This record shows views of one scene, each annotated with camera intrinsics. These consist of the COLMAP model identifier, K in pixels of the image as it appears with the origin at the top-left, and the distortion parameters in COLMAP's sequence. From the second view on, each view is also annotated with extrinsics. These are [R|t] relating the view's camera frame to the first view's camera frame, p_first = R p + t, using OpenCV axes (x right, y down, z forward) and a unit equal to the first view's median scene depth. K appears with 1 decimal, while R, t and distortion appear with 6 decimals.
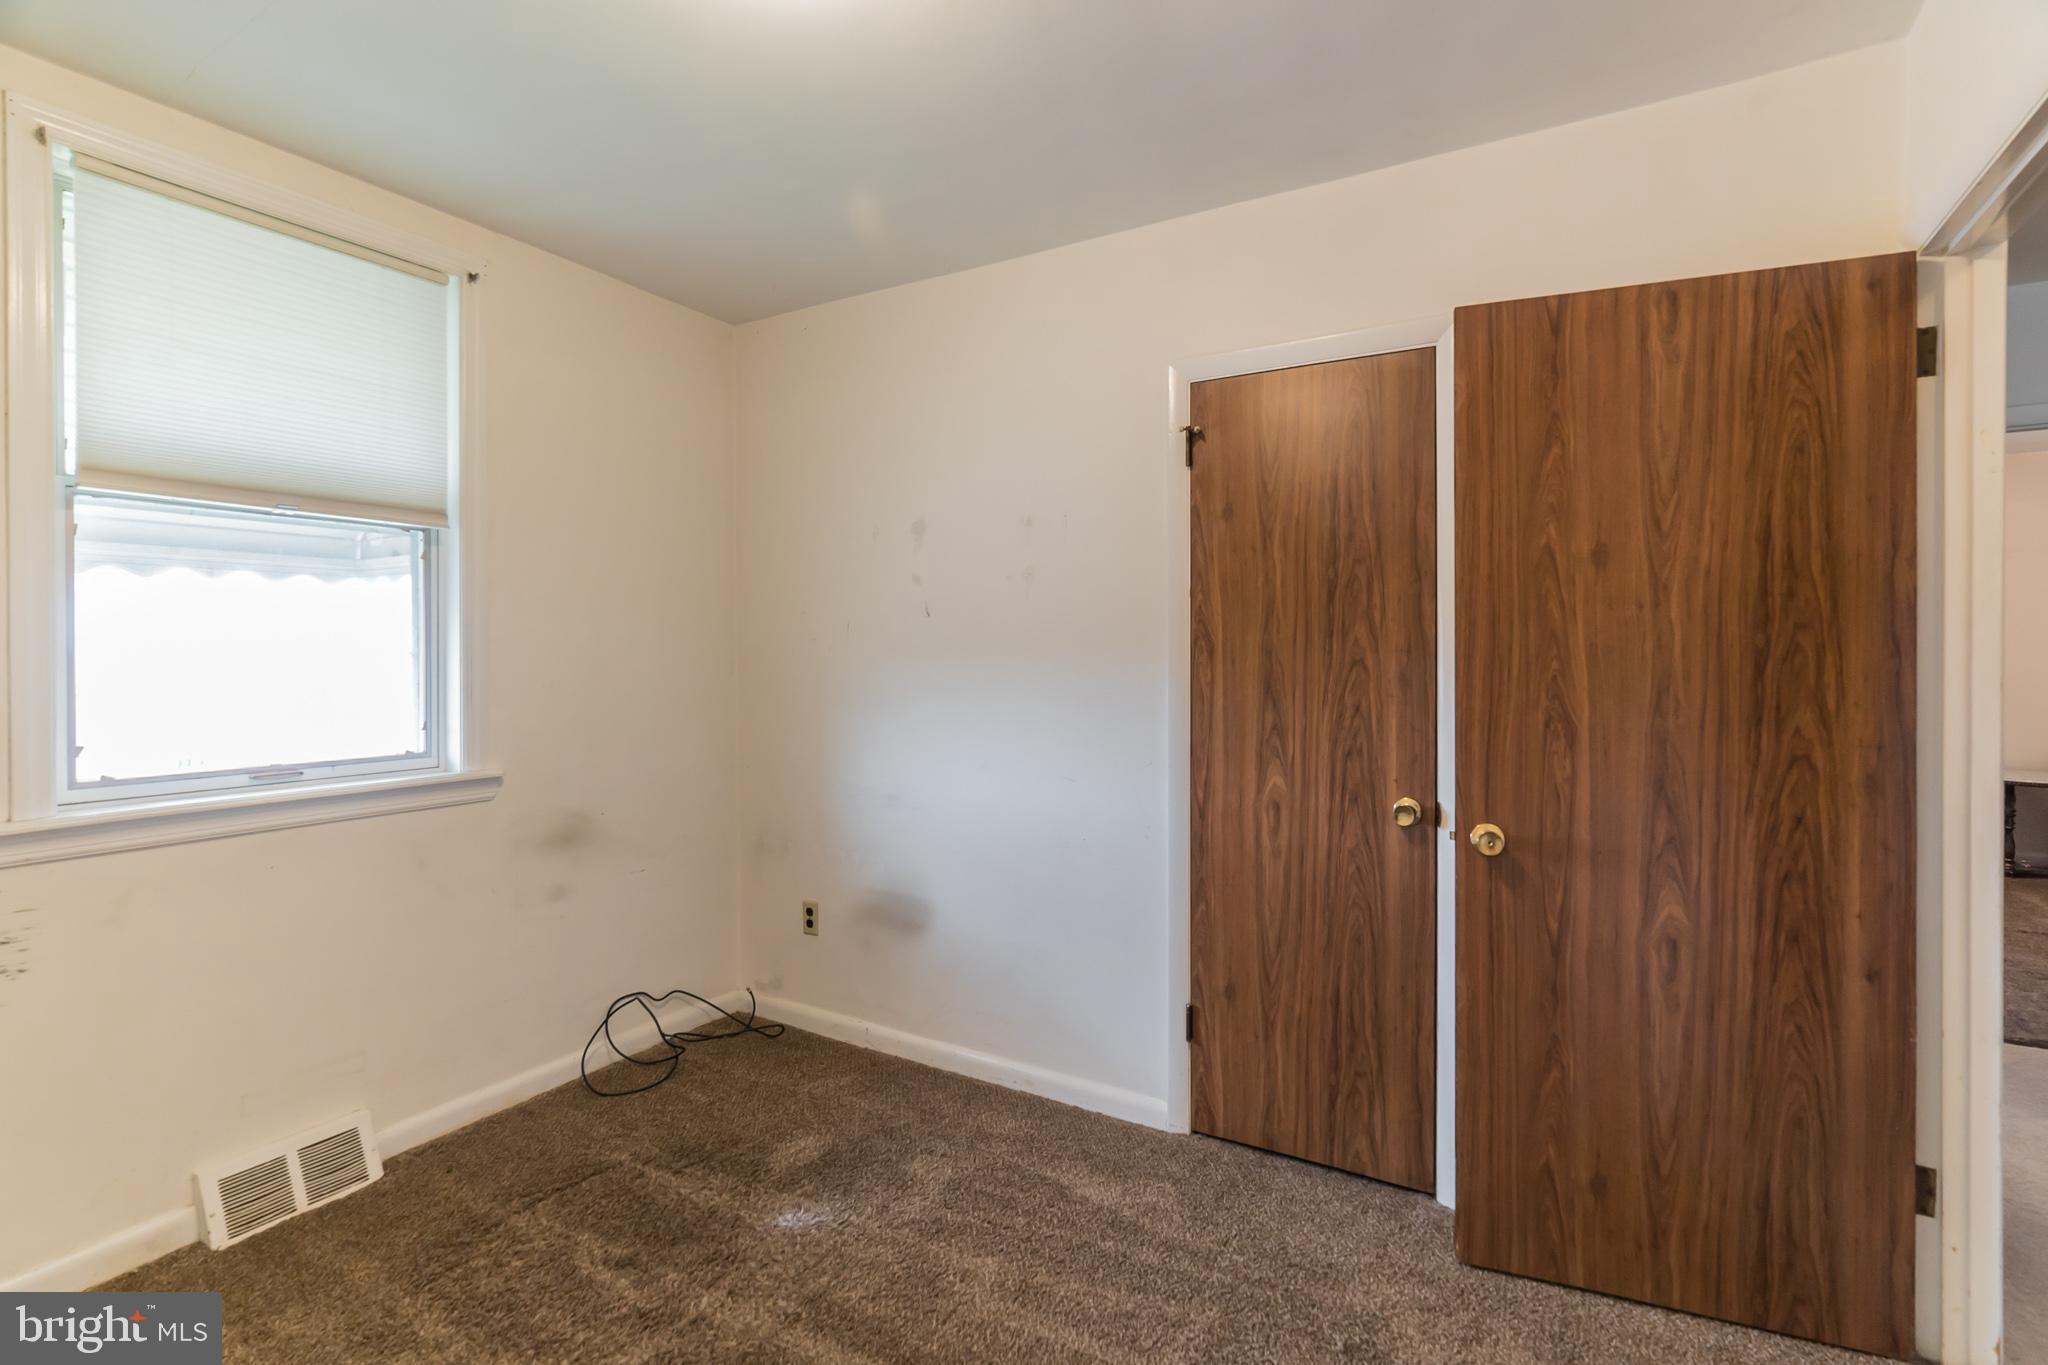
lens RADIAL K [[949.1, 0, 1037.2], [0, 949.1, 674.4], [0, 0, 1]] dist [0.000845, 0.000400]
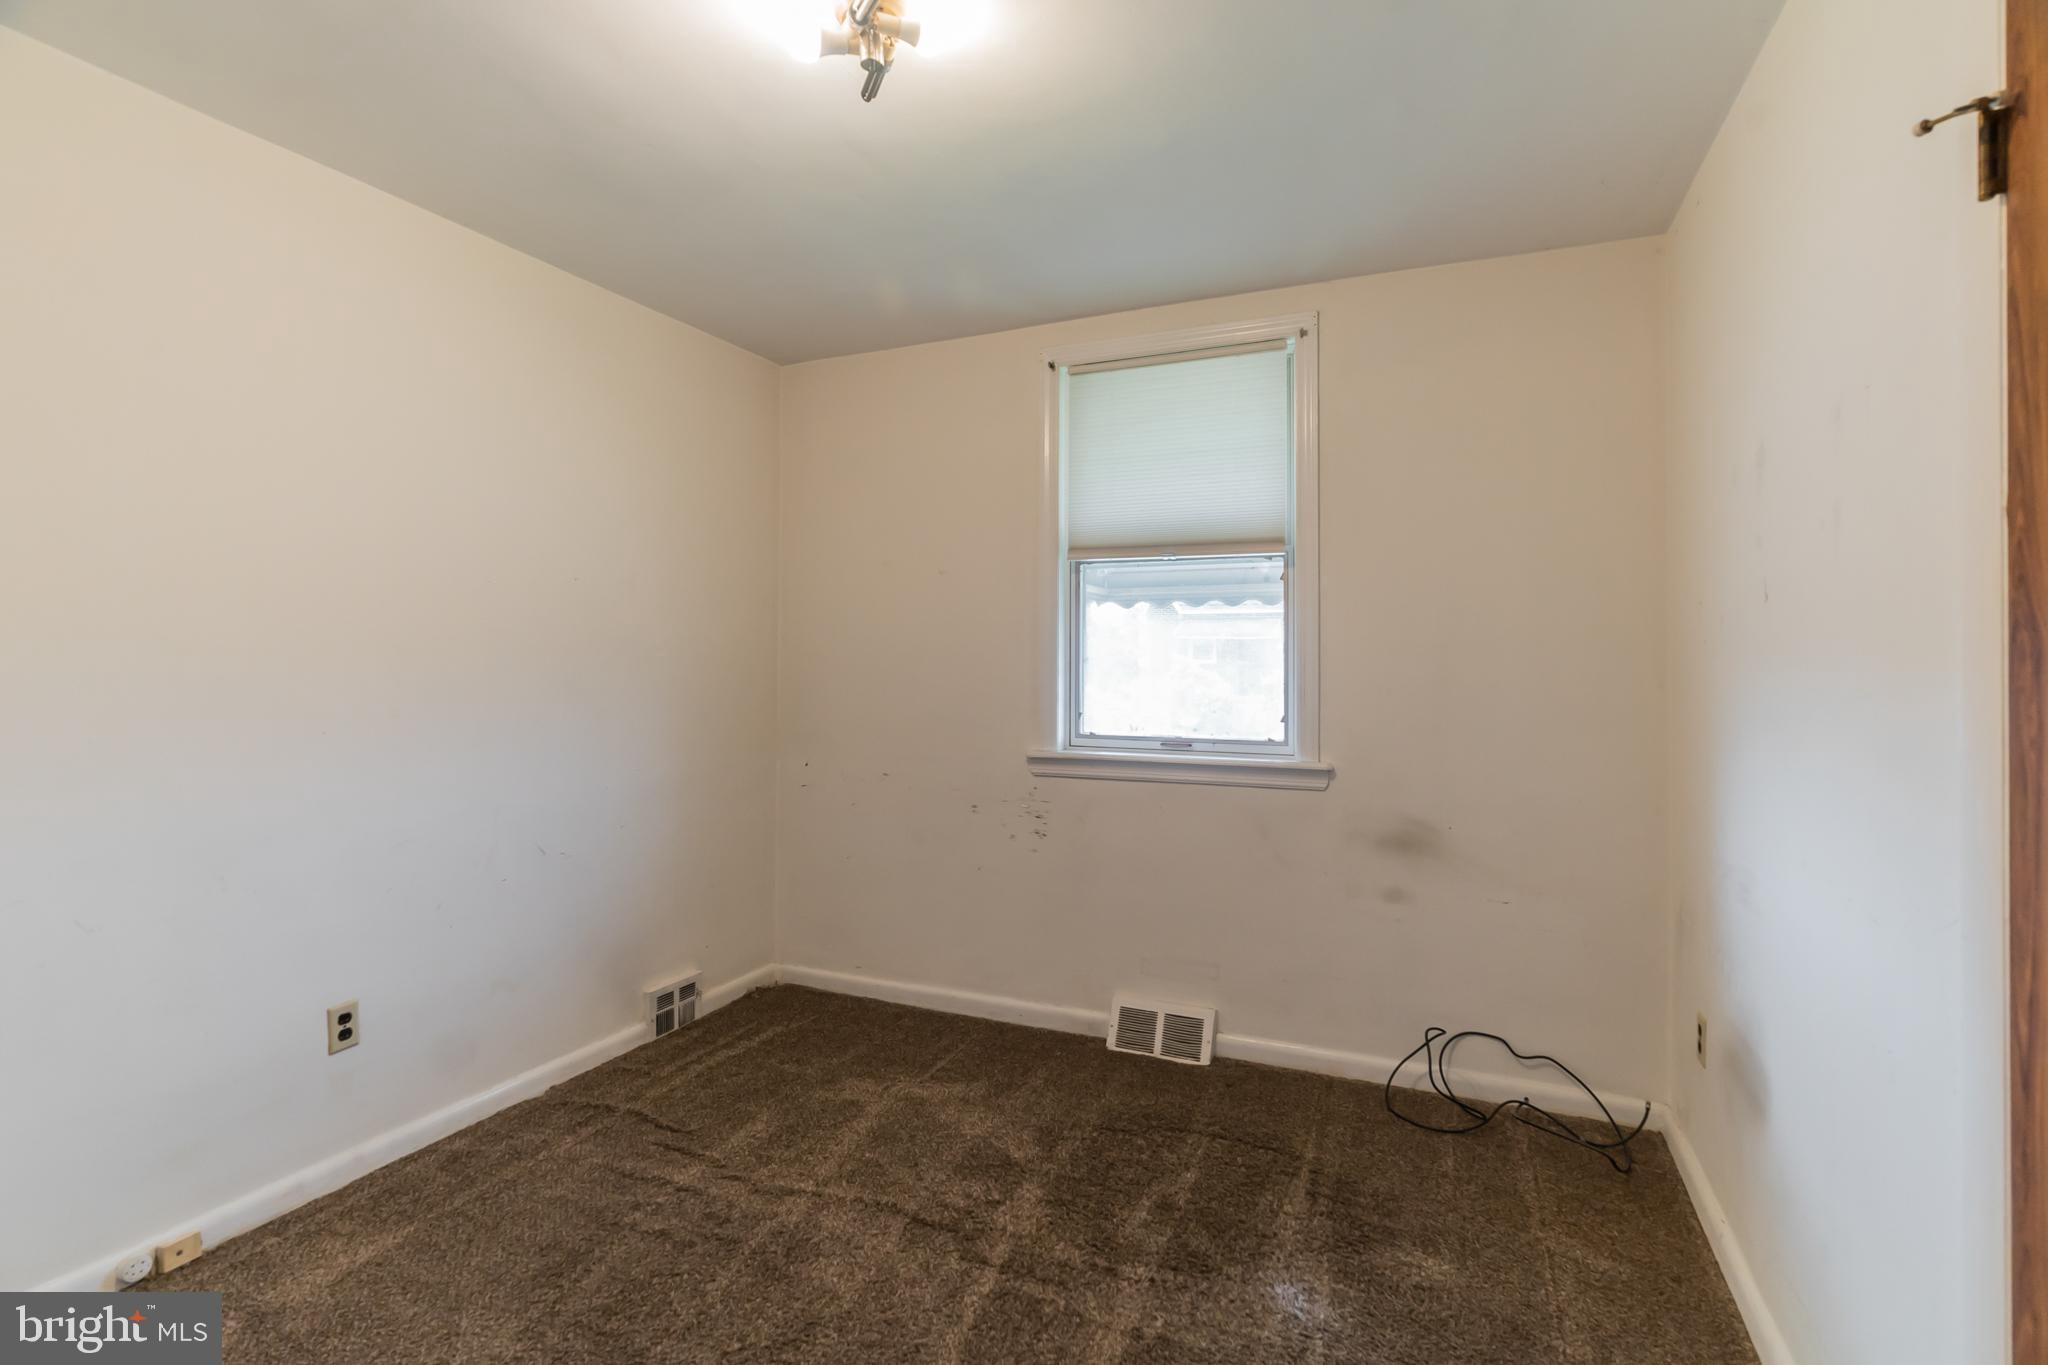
lens RADIAL K [[949.1, 0, 1041.3], [0, 949.1, 662.7], [0, 0, 1]] dist [0.000845, 0.000400]
pose [[0.125781, 0.005385, -0.992043, 0.549605], [-0.028049, 0.999605, 0.001870, -0.012083], [0.991661, 0.027591, 0.125882, 0.595382]]
